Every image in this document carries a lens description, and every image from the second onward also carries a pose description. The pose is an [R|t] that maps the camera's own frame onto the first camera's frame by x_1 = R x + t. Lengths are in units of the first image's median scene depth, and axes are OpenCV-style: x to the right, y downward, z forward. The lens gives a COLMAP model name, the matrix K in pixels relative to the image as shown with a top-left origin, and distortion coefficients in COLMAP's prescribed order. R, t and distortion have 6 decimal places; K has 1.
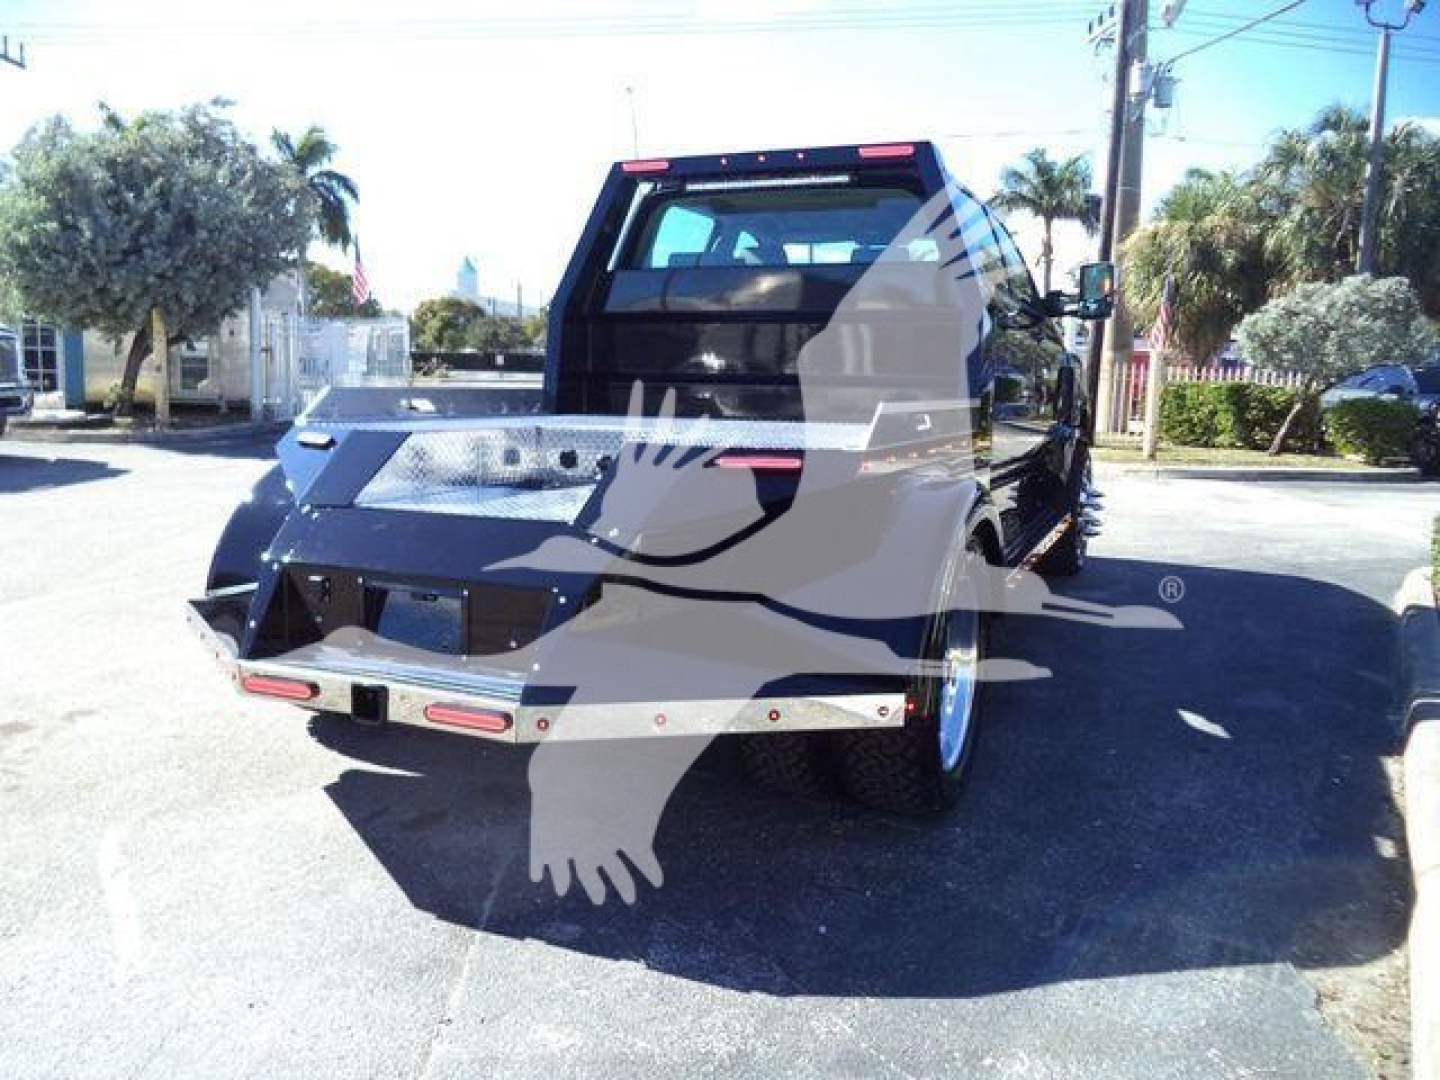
lens RADIAL K [[1137.6, 0, 720.0], [0, 1137.6, 540.0], [0, 0, 1]] dist [-0.025470, -0.001723]
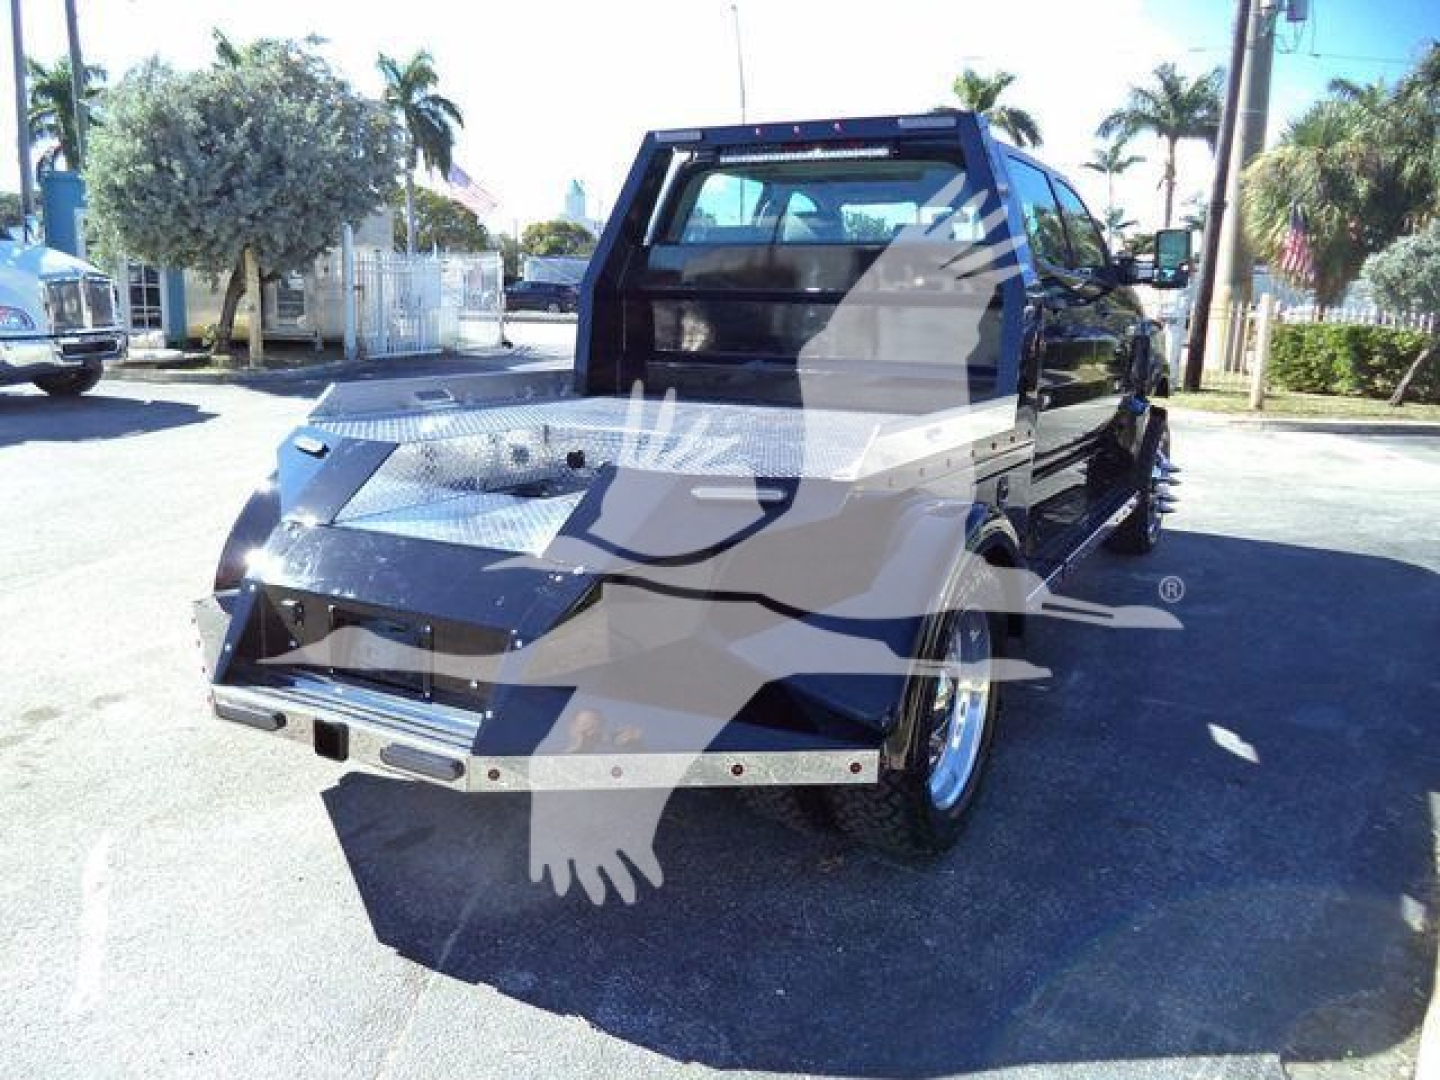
lens RADIAL K [[1140.6, 0, 720.0], [0, 1140.6, 540.0], [0, 0, 1]] dist [-0.017259, -0.007352]
pose [[0.995915, 0.019735, -0.088116, 0.017679], [-0.014221, 0.997926, 0.062780, -0.015161], [0.089172, -0.061270, 0.994130, 0.009255]]
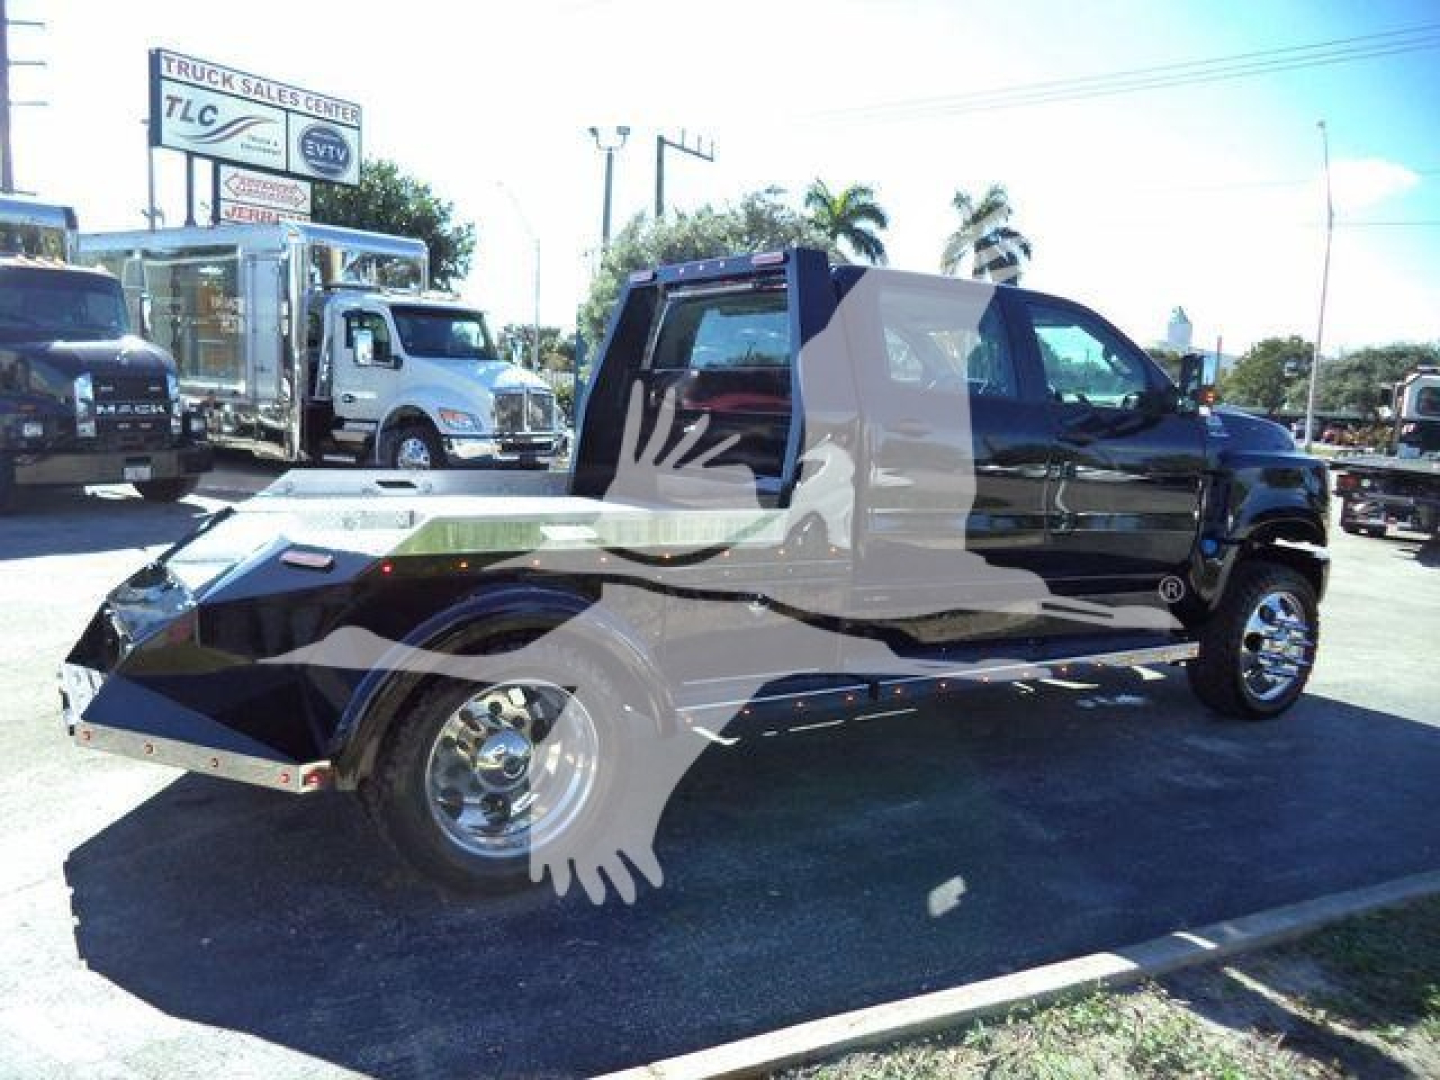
lens RADIAL K [[1140.6, 0, 720.0], [0, 1140.6, 540.0], [0, 0, 1]] dist [-0.017259, -0.007352]
pose [[0.839588, 0.086048, -0.536365, 0.180563], [-0.110066, 0.993841, -0.012849, -0.020179], [0.531956, 0.069823, 0.843888, 0.035918]]
